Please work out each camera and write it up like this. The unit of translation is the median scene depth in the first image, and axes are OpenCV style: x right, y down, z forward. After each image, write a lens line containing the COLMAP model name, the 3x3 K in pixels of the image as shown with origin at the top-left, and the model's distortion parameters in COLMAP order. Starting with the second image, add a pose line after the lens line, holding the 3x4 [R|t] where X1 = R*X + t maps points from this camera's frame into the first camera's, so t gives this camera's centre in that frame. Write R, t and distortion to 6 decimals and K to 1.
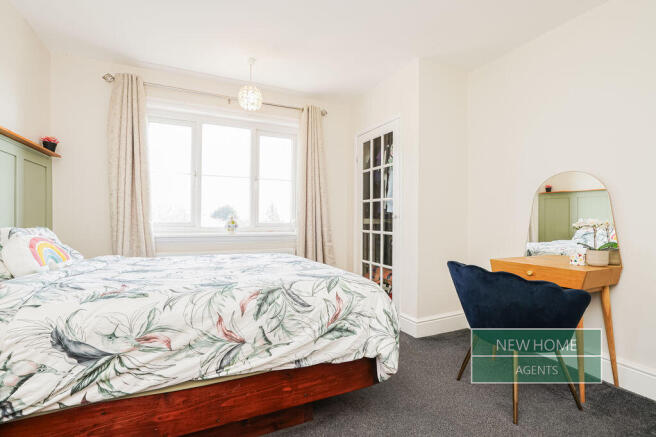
lens RADIAL K [[307.6, 0, 330.0], [0, 307.6, 218.0], [0, 0, 1]] dist [-0.024148, 0.013084]
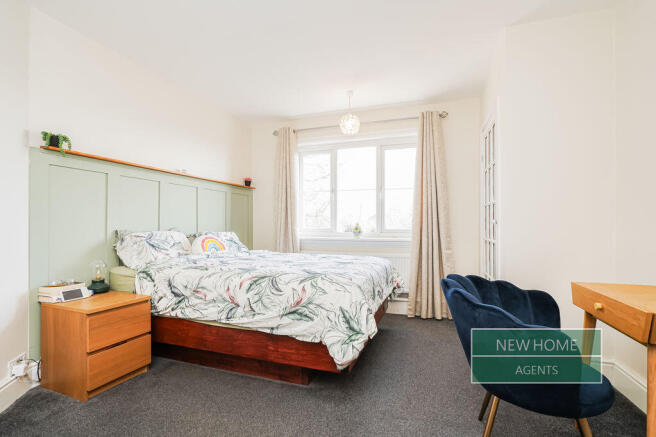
lens RADIAL K [[307.6, 0, 329.7], [0, 307.6, 225.0], [0, 0, 1]] dist [-0.024148, 0.013084]
pose [[0.715241, -0.007100, -0.698841, 1.048575], [0.010316, 0.999947, 0.000400, -0.004812], [0.698801, -0.007496, 0.715276, 0.182944]]
